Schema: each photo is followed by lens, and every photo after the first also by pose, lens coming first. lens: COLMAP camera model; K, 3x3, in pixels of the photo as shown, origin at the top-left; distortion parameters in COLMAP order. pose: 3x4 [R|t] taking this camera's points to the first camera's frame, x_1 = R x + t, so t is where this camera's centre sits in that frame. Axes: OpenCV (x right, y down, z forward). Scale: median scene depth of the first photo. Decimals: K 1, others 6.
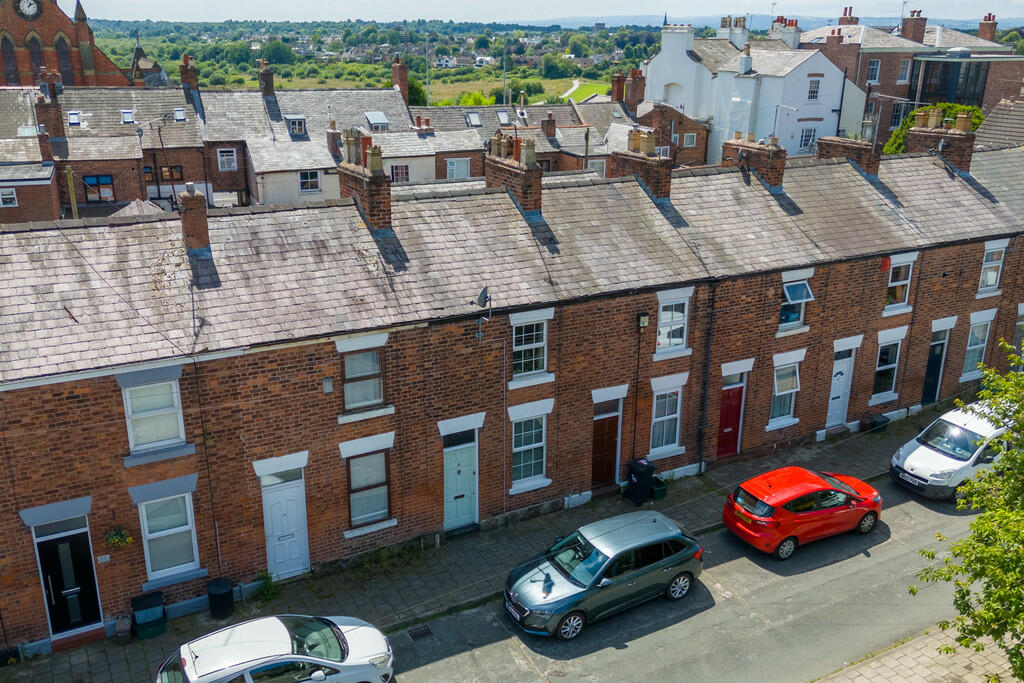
lens RADIAL K [[899.0, 0, 517.9], [0, 899.0, 342.9], [0, 0, 1]] dist [0.126424, -0.191260]
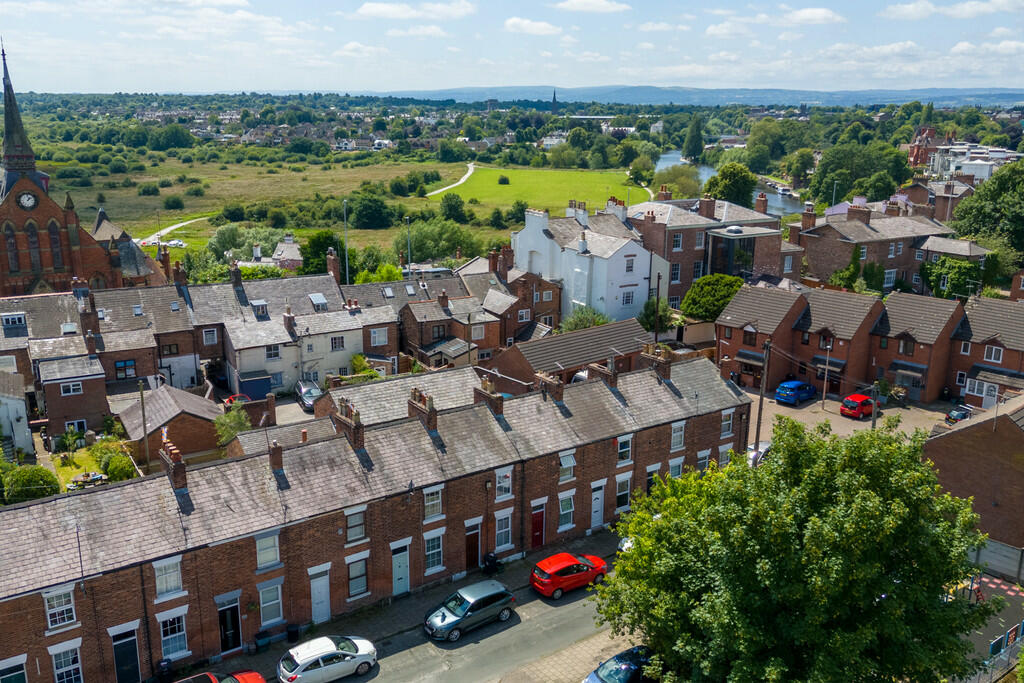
lens RADIAL K [[899.0, 0, 517.9], [0, 899.0, 342.9], [0, 0, 1]] dist [0.126424, -0.191260]
pose [[0.993873, -0.028588, 0.106763, -0.002938], [0.035860, 0.997120, -0.066832, -0.167537], [-0.104545, 0.070252, 0.992036, -0.861022]]
